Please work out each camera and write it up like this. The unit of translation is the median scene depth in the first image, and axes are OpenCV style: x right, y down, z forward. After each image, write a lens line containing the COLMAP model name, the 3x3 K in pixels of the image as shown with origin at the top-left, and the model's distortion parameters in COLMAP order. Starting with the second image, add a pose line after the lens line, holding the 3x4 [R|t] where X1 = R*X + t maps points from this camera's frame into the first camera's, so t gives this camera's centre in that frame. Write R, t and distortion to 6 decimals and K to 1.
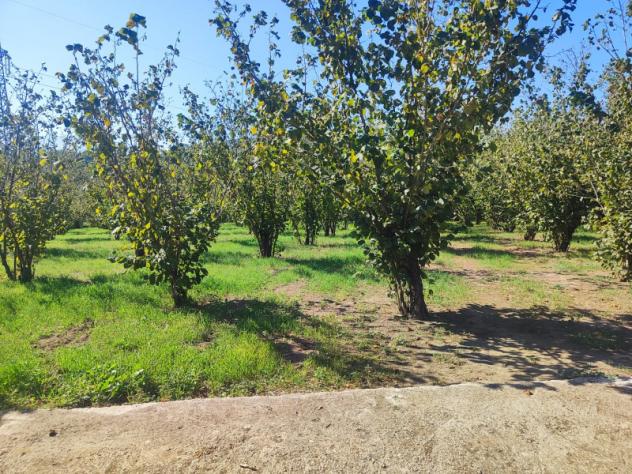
lens RADIAL K [[411.1, 0, 316.0], [0, 411.1, 237.0], [0, 0, 1]] dist [-0.006983, -0.003844]
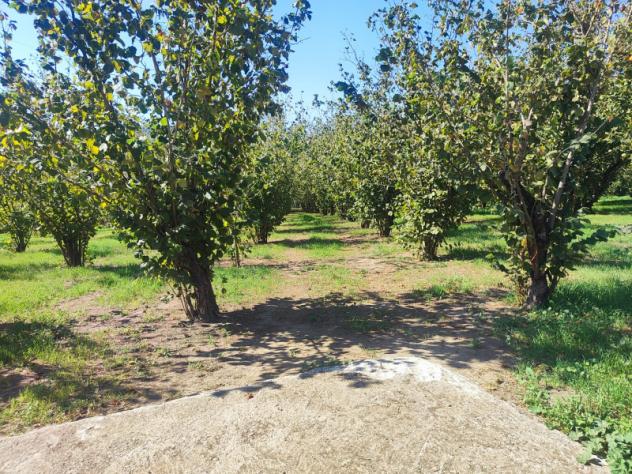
lens RADIAL K [[411.1, 0, 316.0], [0, 411.1, 237.0], [0, 0, 1]] dist [-0.006983, -0.003844]
pose [[0.954758, -0.068671, 0.289345, 0.228983], [0.065618, 0.997639, 0.020253, 0.004237], [-0.290053, -0.000350, 0.957011, 0.030825]]
